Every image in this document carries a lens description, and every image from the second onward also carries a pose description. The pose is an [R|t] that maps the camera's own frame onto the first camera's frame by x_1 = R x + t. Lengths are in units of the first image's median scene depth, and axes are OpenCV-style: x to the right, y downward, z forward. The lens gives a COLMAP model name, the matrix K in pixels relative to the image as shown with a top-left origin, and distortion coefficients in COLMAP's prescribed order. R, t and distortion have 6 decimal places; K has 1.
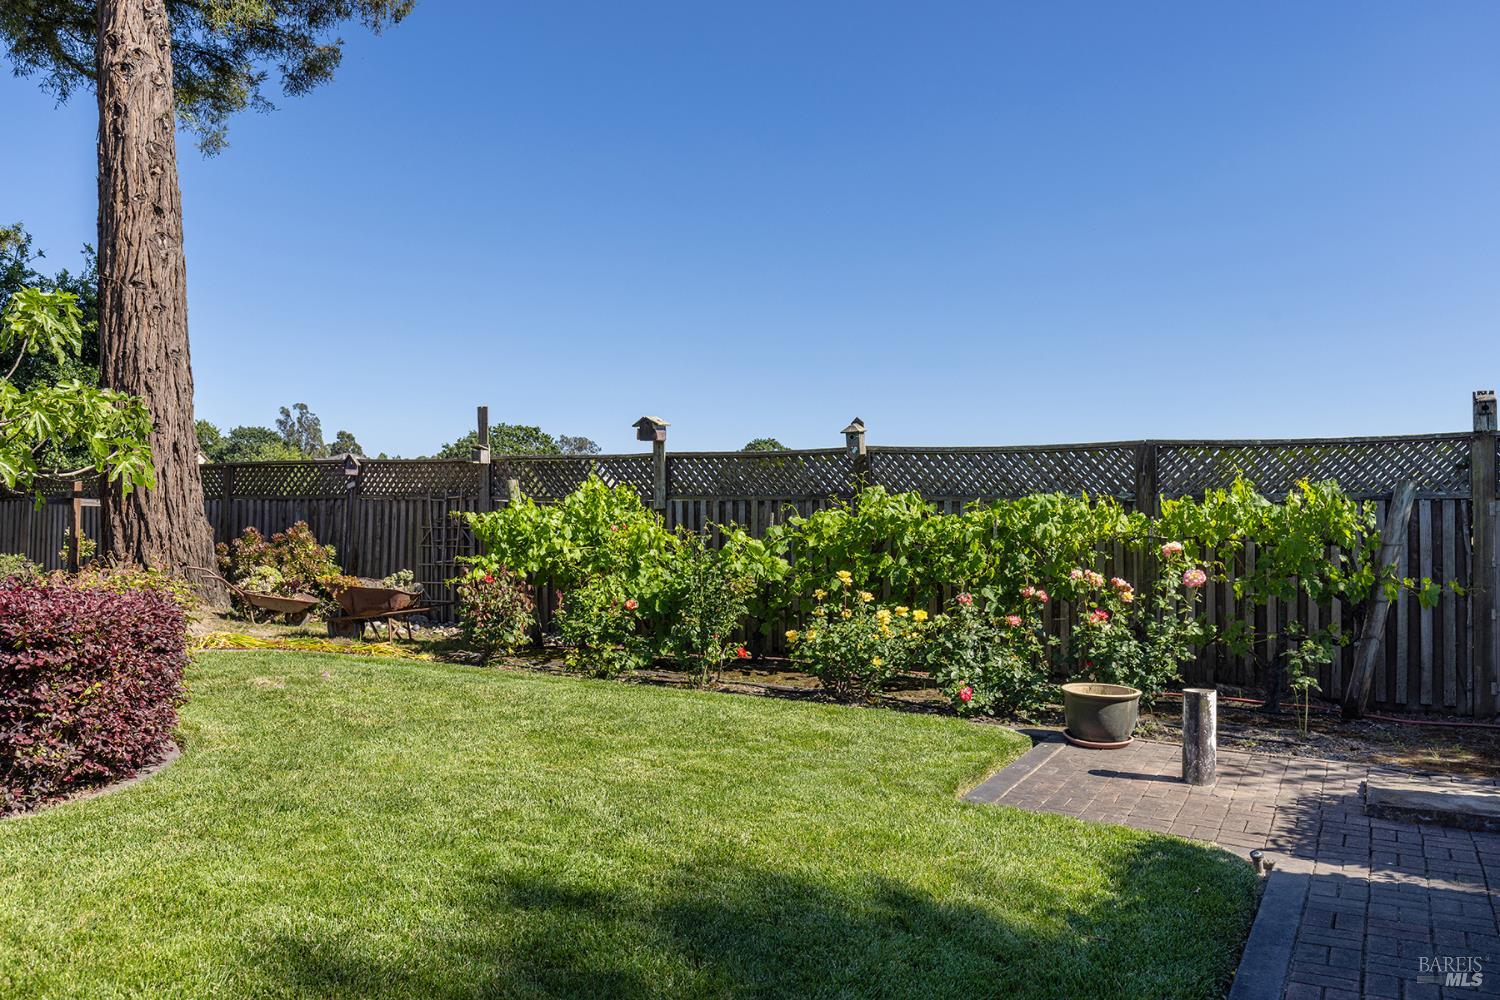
lens RADIAL K [[1208.4, 0, 752.2], [0, 1208.4, 497.0], [0, 0, 1]] dist [0.005616, -0.001293]
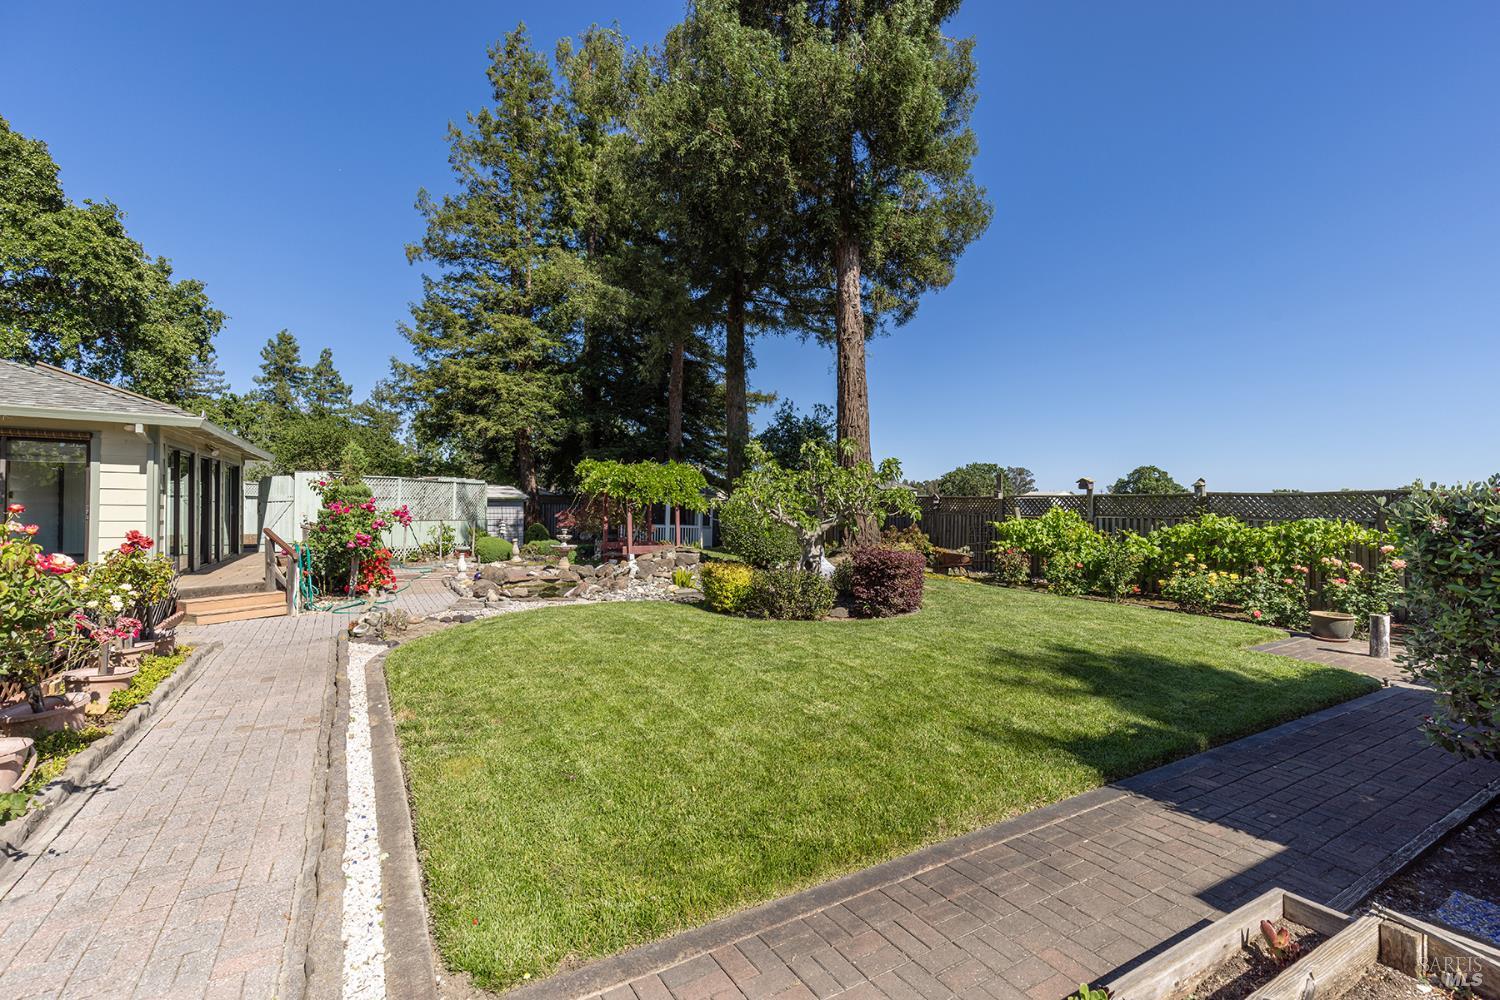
lens RADIAL K [[672.1, 0, 755.3], [0, 672.1, 499.9], [0, 0, 1]] dist [0.005496, -0.000115]
pose [[0.869471, -0.002708, -0.493977, -0.004922], [0.000145, 0.999986, -0.005226, -0.026739], [0.493984, 0.004472, 0.869459, -0.394135]]
